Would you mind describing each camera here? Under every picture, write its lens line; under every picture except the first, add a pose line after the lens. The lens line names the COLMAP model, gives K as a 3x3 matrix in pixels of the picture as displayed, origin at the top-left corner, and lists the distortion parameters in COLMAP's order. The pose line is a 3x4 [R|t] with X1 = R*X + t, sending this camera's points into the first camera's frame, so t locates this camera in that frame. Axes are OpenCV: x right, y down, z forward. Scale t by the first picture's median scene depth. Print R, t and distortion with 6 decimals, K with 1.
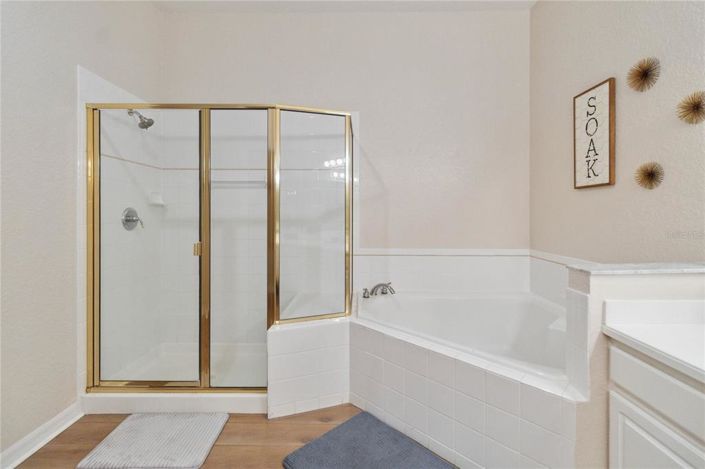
lens RADIAL K [[319.0, 0, 347.6], [0, 319.0, 212.2], [0, 0, 1]] dist [-0.002575, -0.000102]
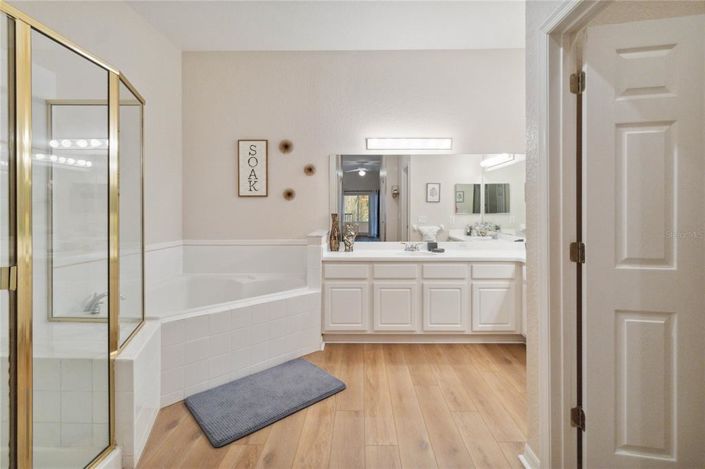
lens RADIAL K [[319.0, 0, 350.4], [0, 319.0, 215.5], [0, 0, 1]] dist [-0.002575, -0.000102]
pose [[0.015840, -0.001822, 0.999873, -0.972202], [-0.004959, 0.999986, 0.001900, 0.018359], [-0.999862, -0.004988, 0.015831, 0.437240]]
